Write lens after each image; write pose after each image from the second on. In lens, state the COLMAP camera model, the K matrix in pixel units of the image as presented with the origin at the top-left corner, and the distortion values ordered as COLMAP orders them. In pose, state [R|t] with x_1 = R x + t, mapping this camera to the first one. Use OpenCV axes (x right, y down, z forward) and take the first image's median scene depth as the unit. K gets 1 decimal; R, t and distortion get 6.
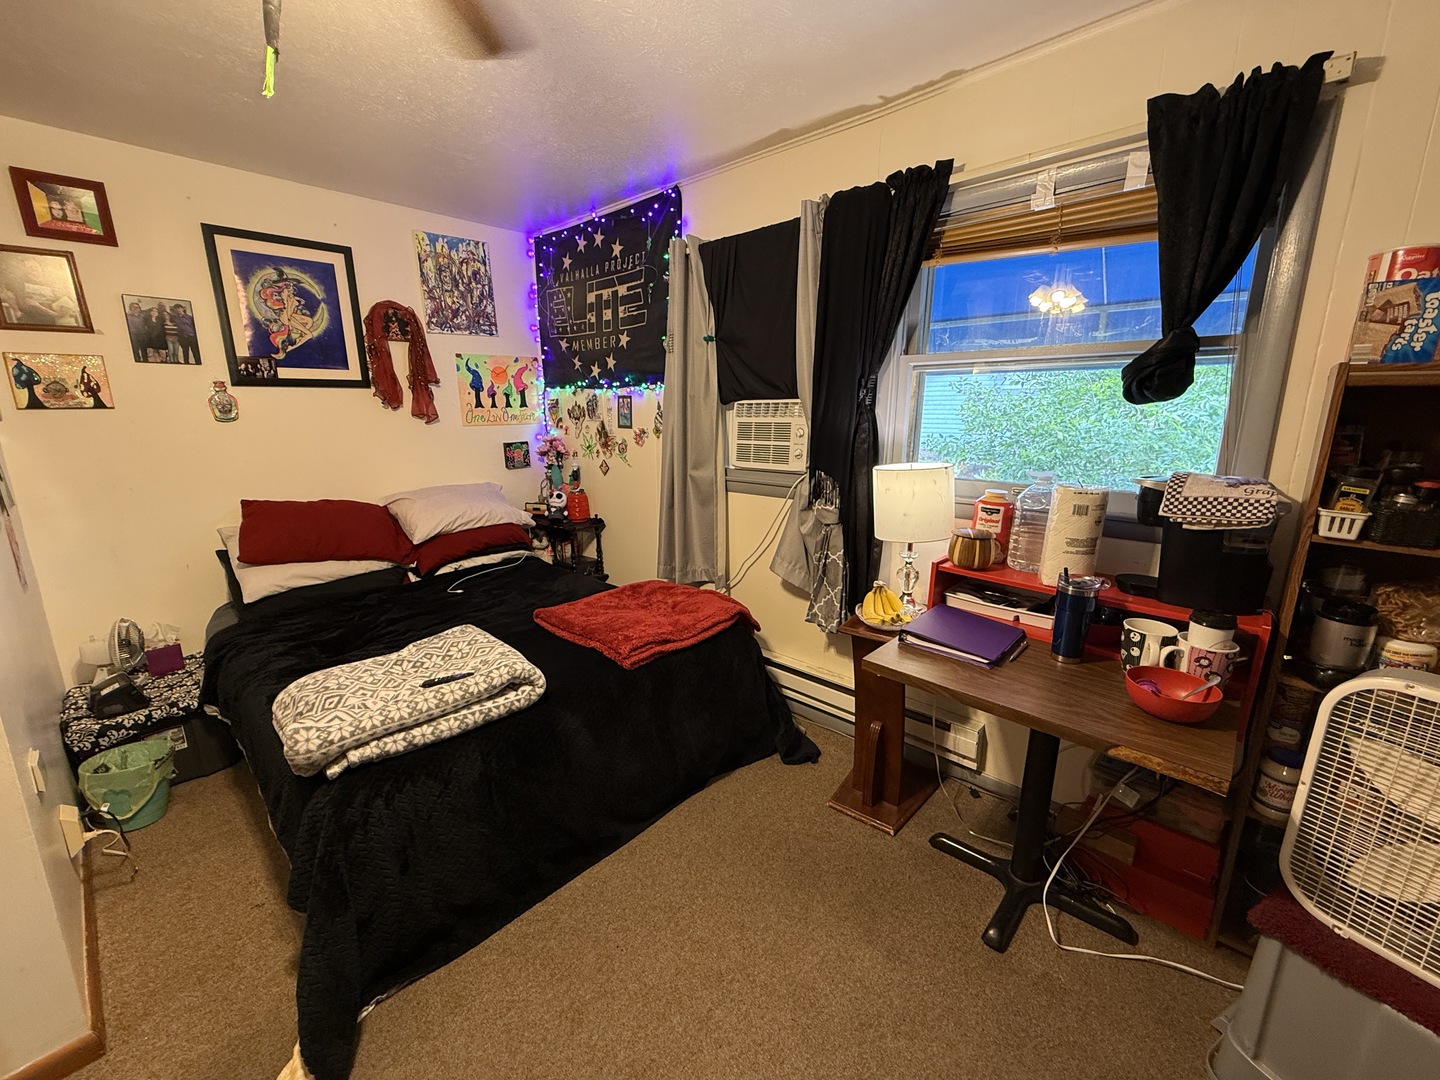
lens RADIAL K [[577.2, 0, 720.8], [0, 577.2, 540.8], [0, 0, 1]] dist [0.002273, 0.000255]
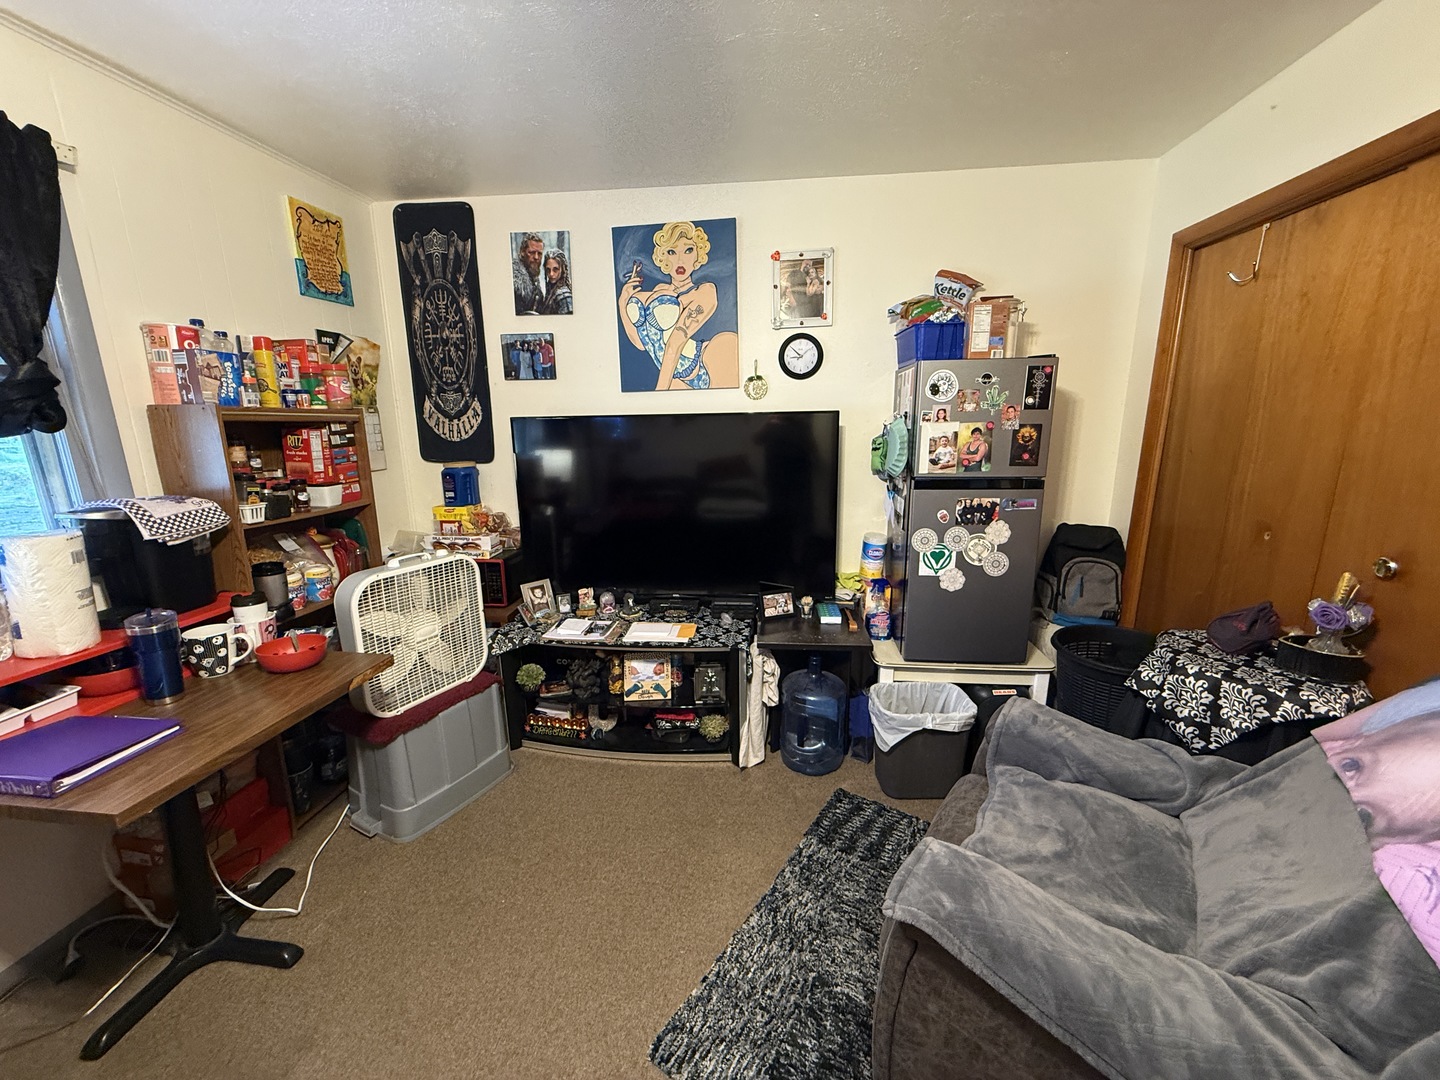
lens RADIAL K [[577.2, 0, 724.6], [0, 577.2, 542.6], [0, 0, 1]] dist [0.002273, 0.000255]
pose [[-0.580742, -0.172981, 0.795498, -0.789957], [0.188732, 0.921935, 0.338256, -0.224098], [-0.791909, 0.346575, -0.502759, 0.787813]]
